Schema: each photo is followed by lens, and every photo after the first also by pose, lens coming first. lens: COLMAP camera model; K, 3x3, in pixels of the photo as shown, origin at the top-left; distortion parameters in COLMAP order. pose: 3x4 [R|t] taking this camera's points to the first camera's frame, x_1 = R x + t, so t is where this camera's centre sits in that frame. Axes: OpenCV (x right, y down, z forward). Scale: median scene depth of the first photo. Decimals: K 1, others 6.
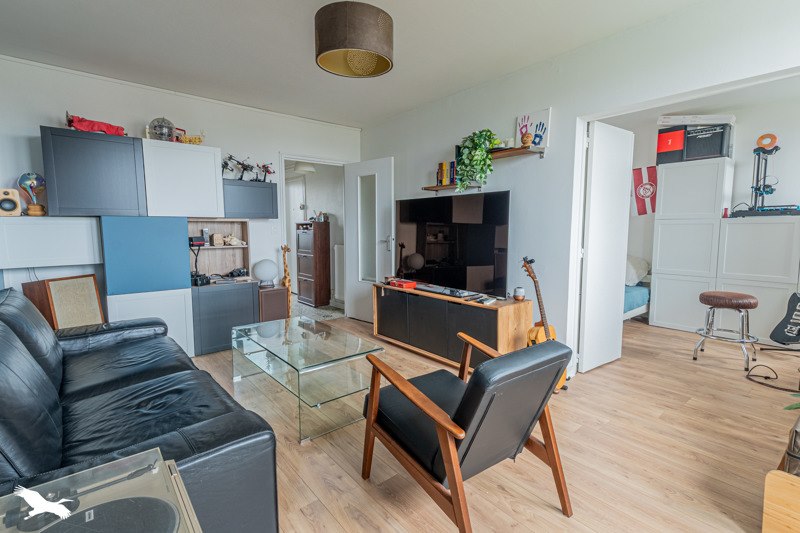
lens RADIAL K [[374.9, 0, 400.0], [0, 374.9, 266.5], [0, 0, 1]] dist [0.015830, -0.000288]
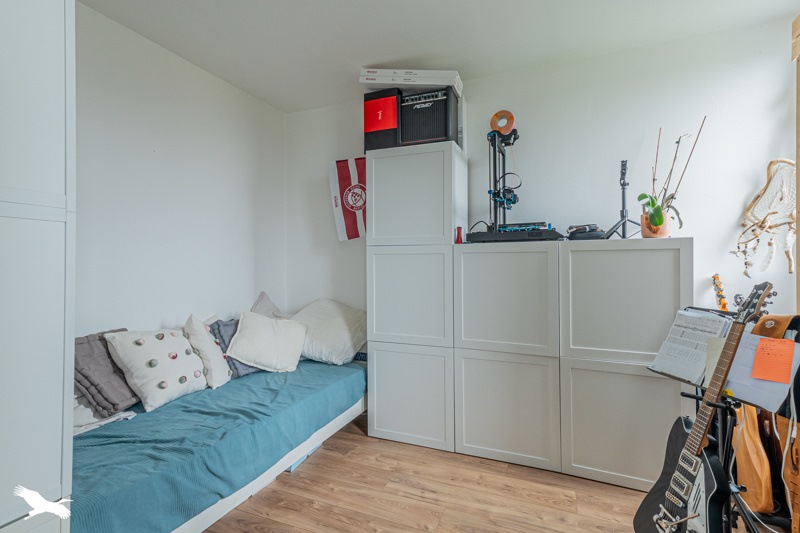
lens RADIAL K [[374.9, 0, 400.0], [0, 374.9, 266.5], [0, 0, 1]] dist [0.015830, -0.000288]
pose [[0.888823, -0.001711, 0.458248, 0.506160], [0.046248, 0.995222, -0.085988, -0.047136], [-0.455912, 0.097621, 0.884655, 0.528196]]
